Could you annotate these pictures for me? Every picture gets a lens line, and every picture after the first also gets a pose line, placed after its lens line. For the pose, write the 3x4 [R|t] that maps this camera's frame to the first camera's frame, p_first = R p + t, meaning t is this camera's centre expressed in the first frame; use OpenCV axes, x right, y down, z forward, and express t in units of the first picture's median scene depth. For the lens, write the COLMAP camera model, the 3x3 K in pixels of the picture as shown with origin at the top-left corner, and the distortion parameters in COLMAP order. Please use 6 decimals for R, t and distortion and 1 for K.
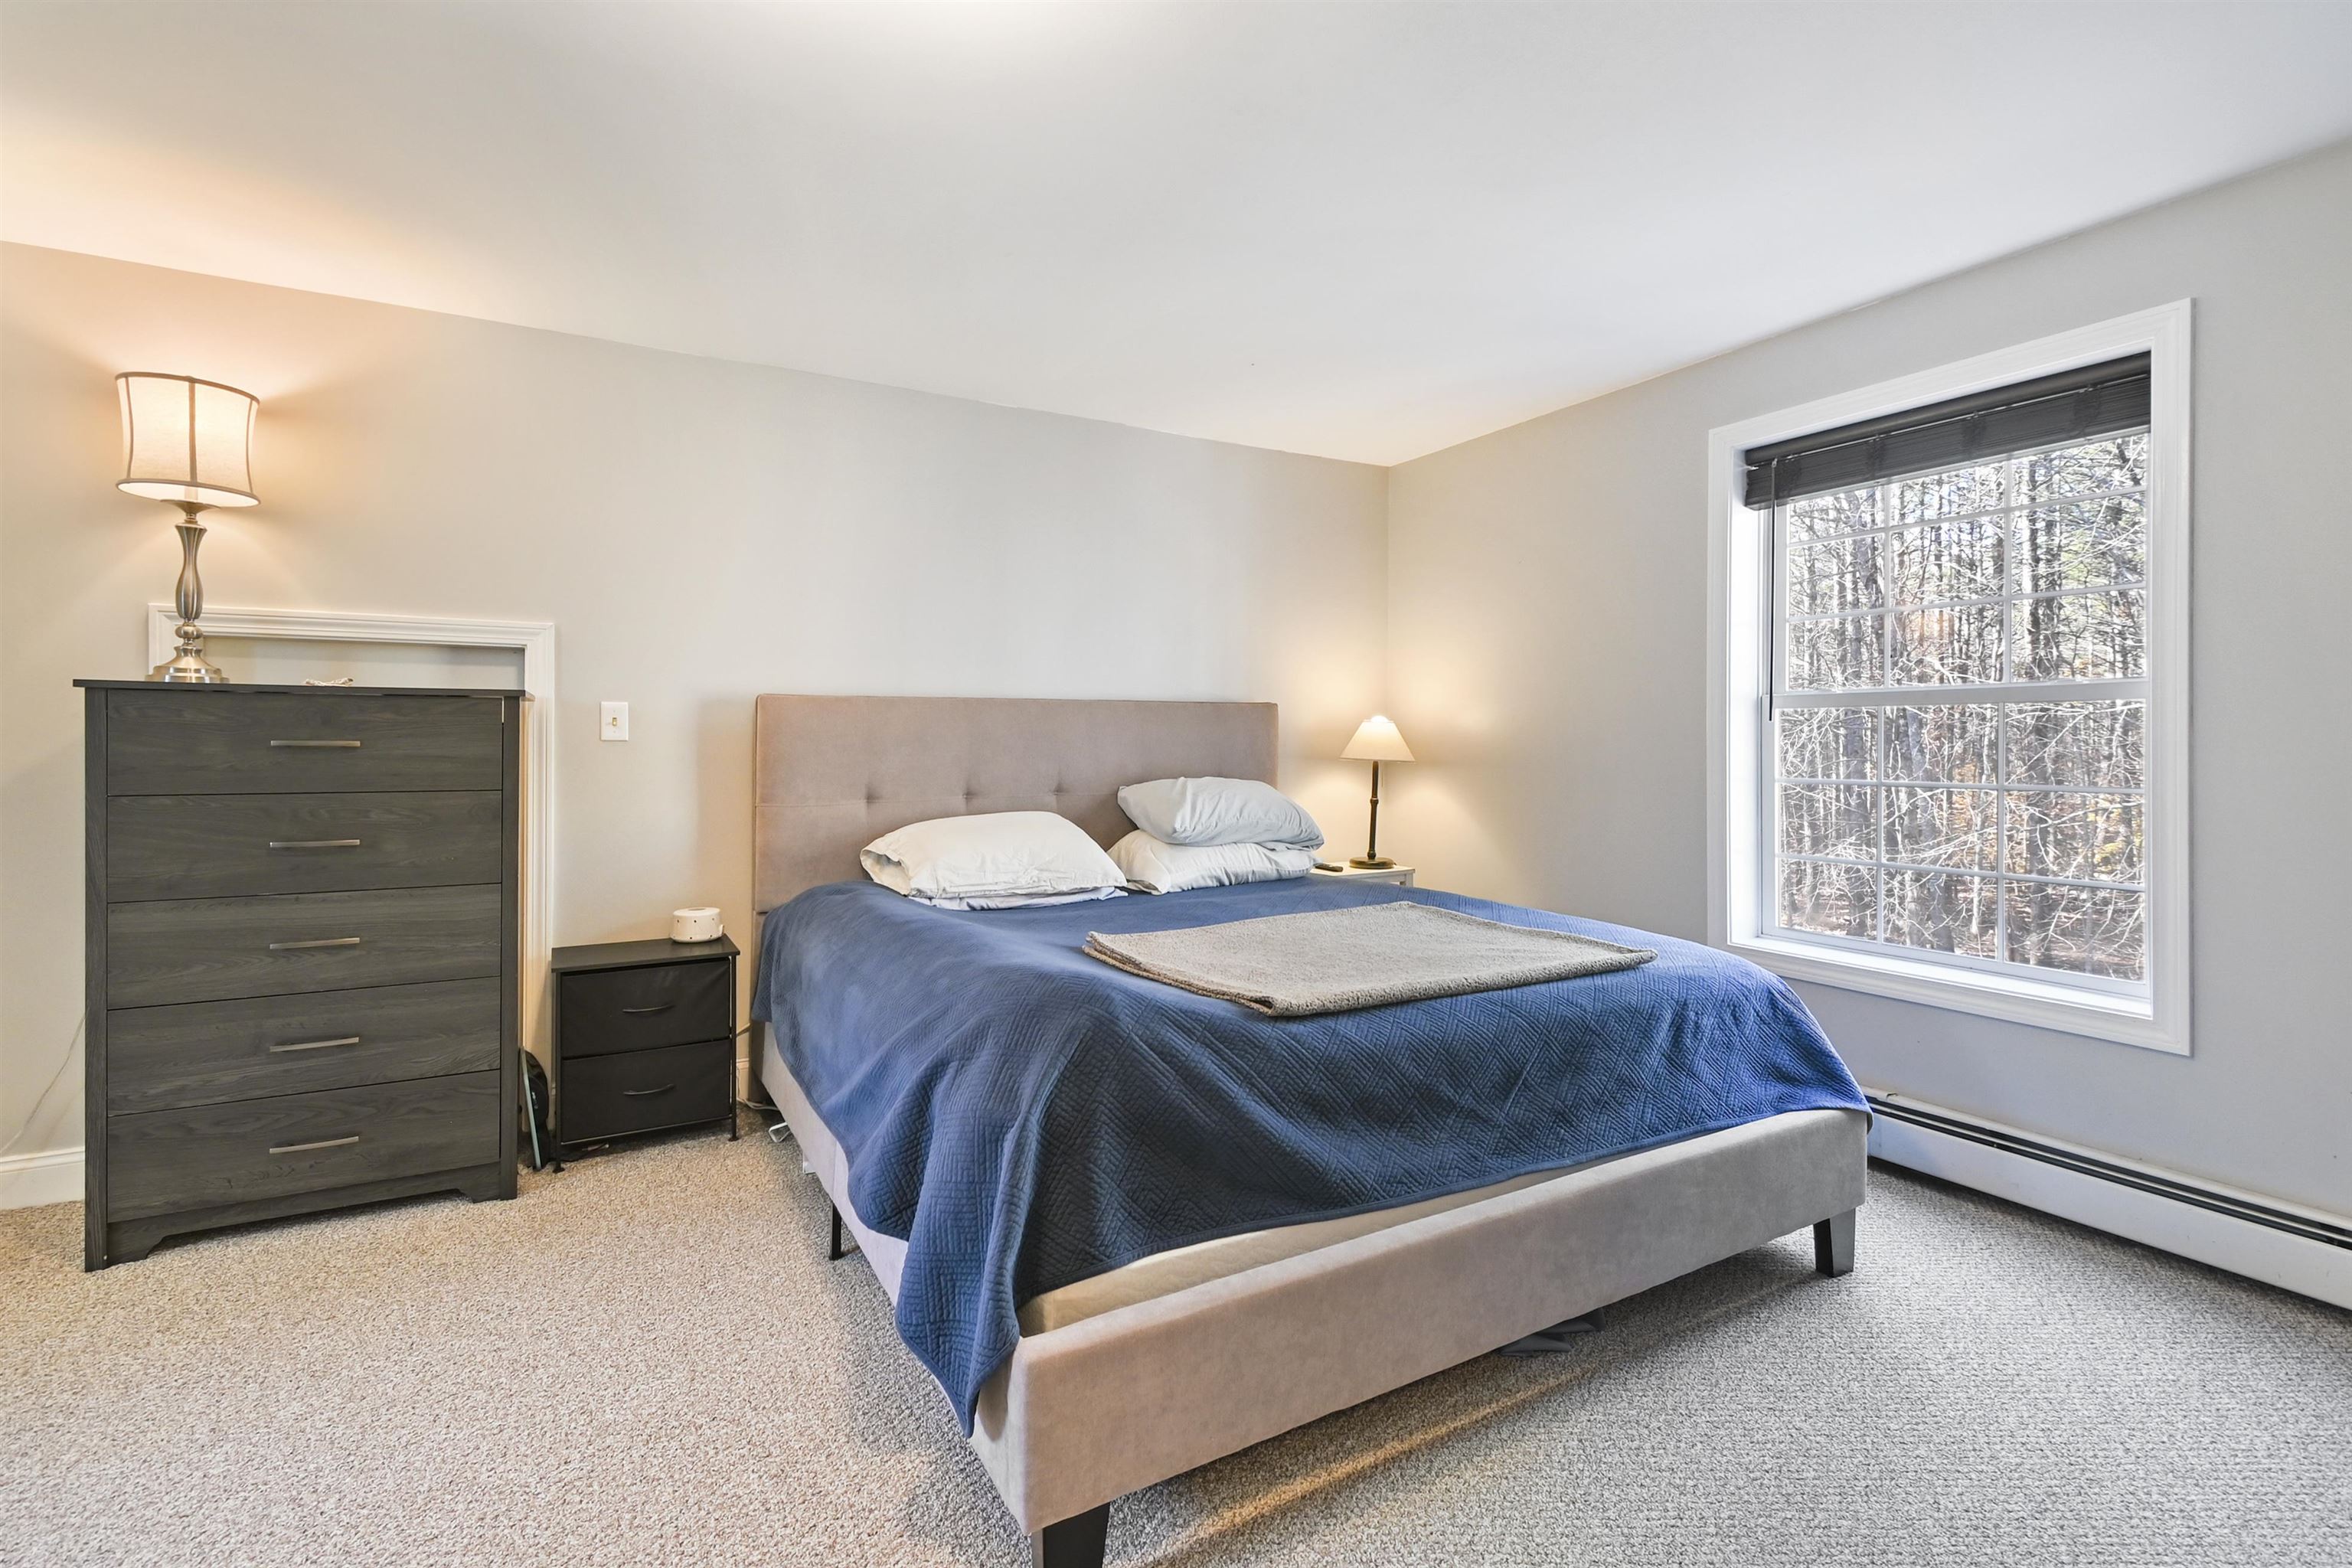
lens RADIAL K [[1043.3, 0, 1172.9], [0, 1043.3, 737.4], [0, 0, 1]] dist [0.003192, 0.000323]
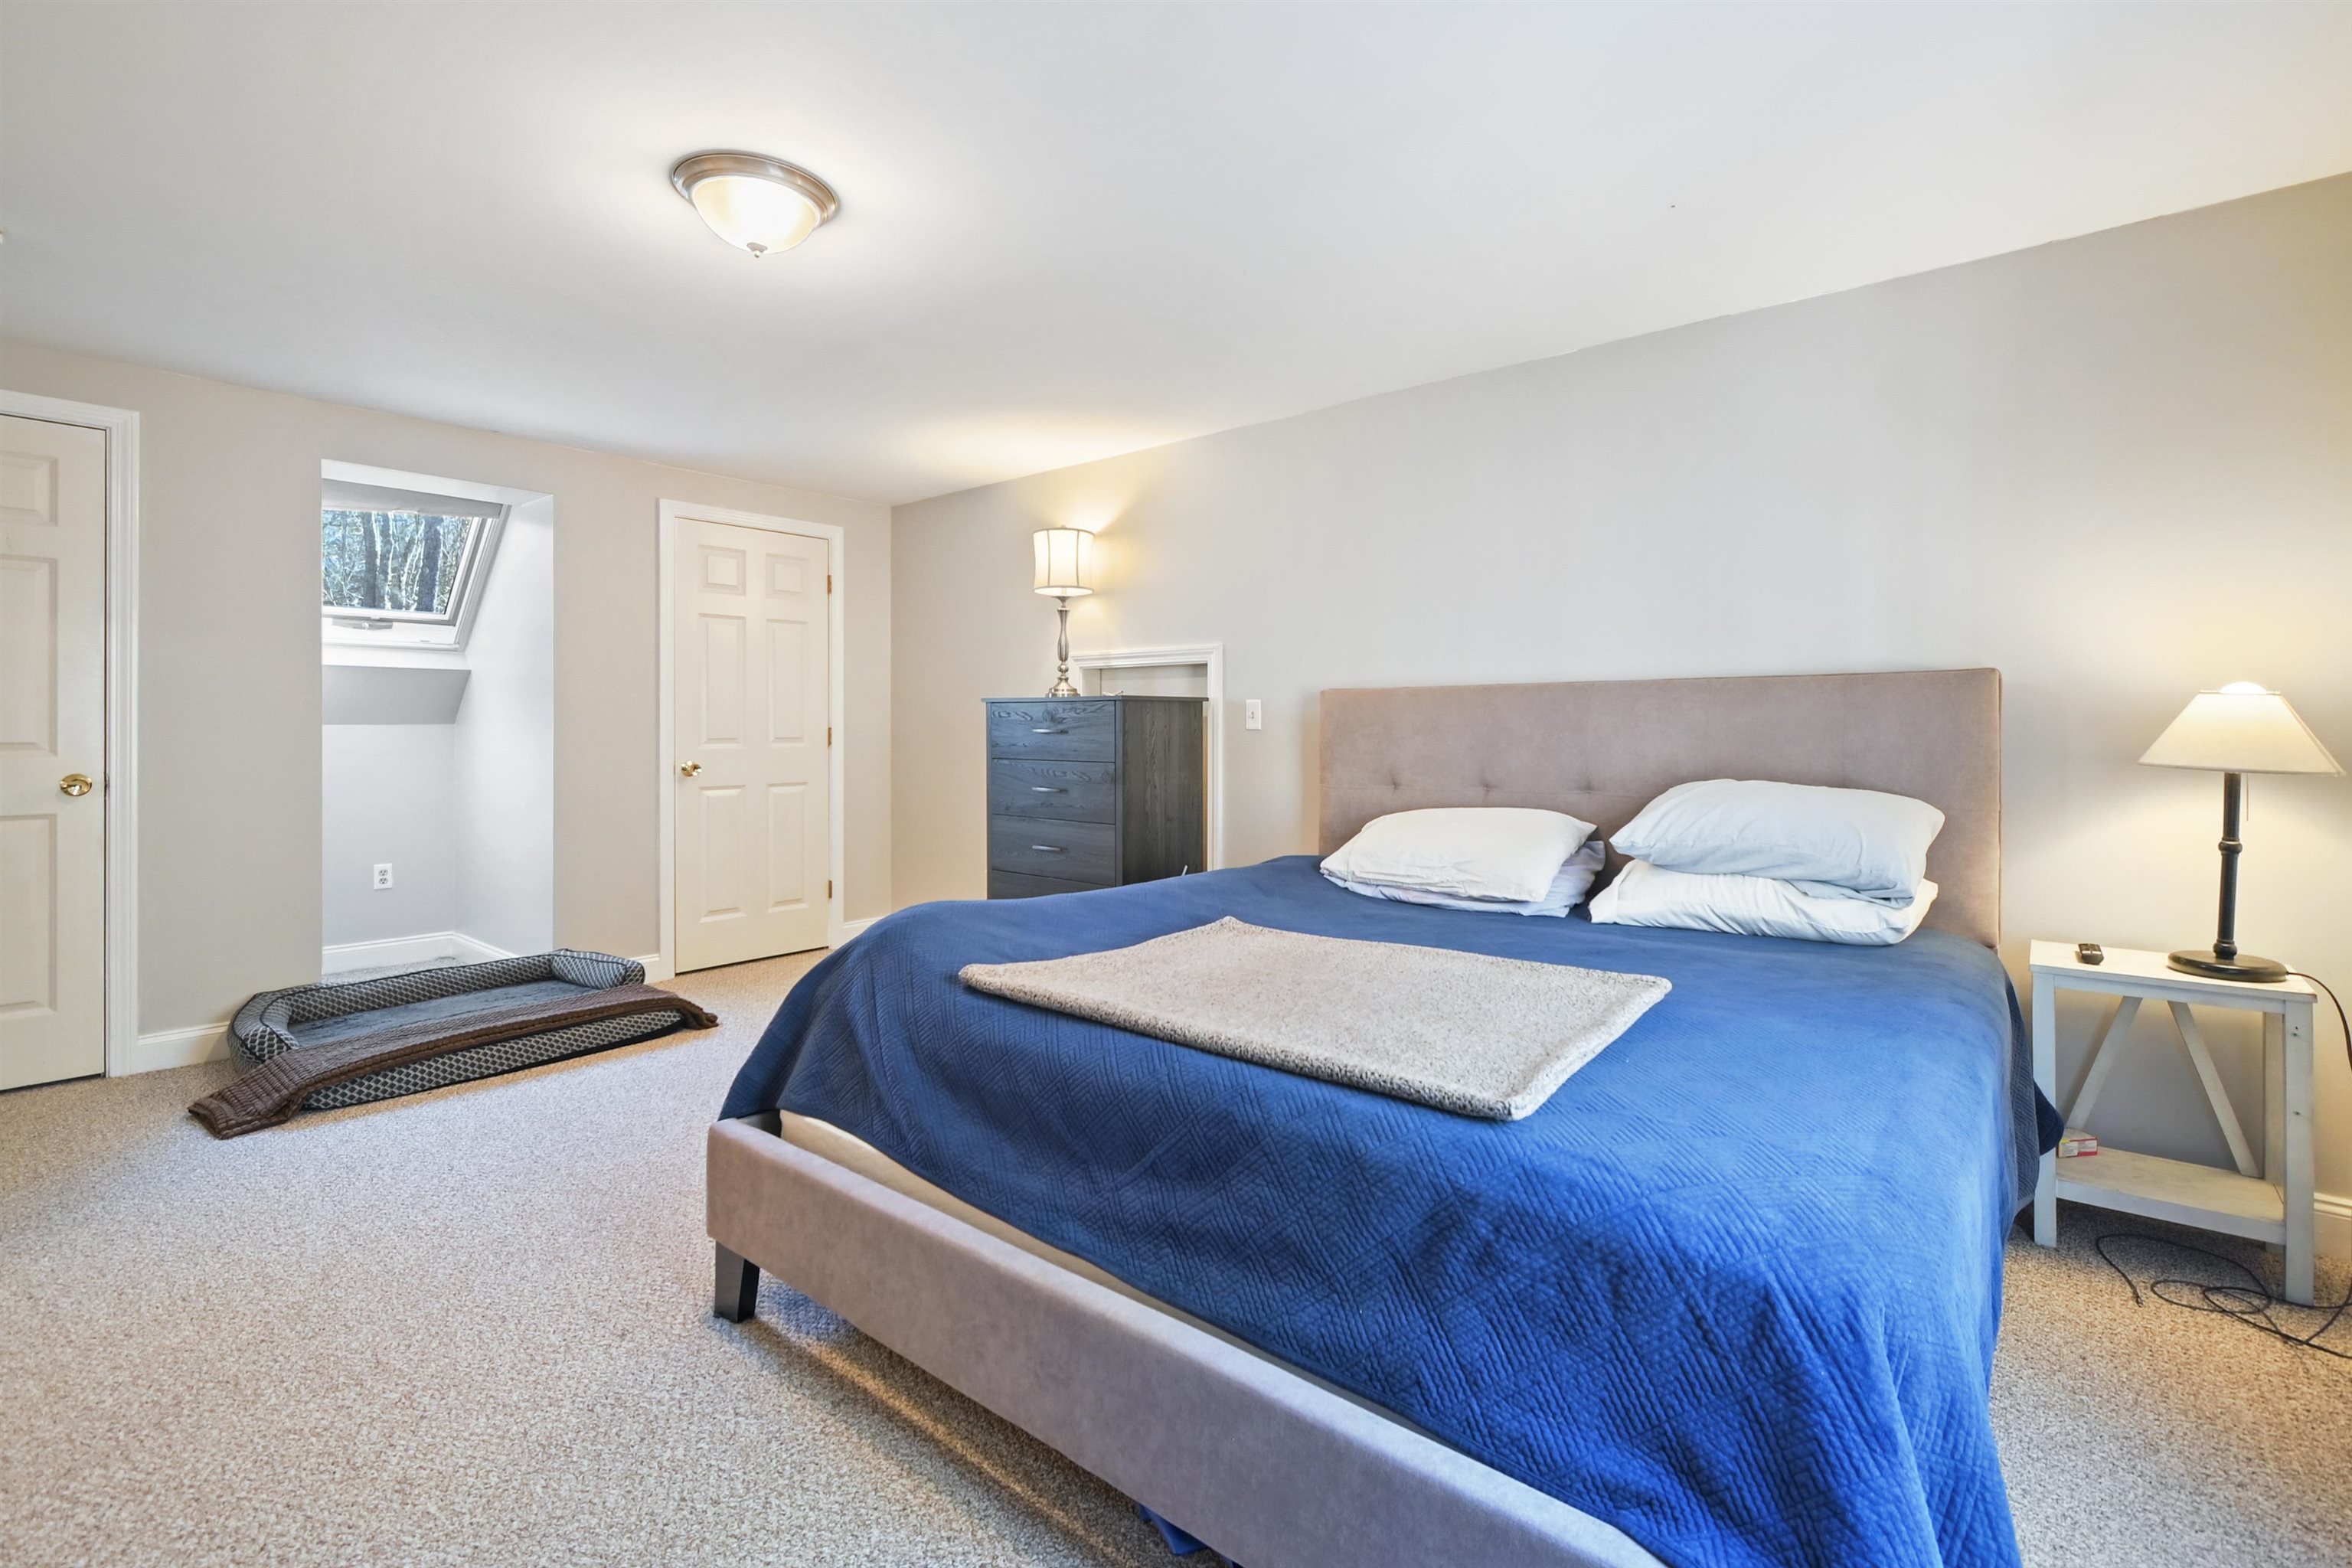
lens RADIAL K [[1021.7, 0, 1174.5], [0, 1021.7, 730.9], [0, 0, 1]] dist [0.004092, 0.000112]
pose [[0.378669, 0.000494, -0.925532, 0.635214], [0.001130, 0.999999, 0.000996, 0.003230], [0.925531, -0.001423, 0.378668, 0.440505]]
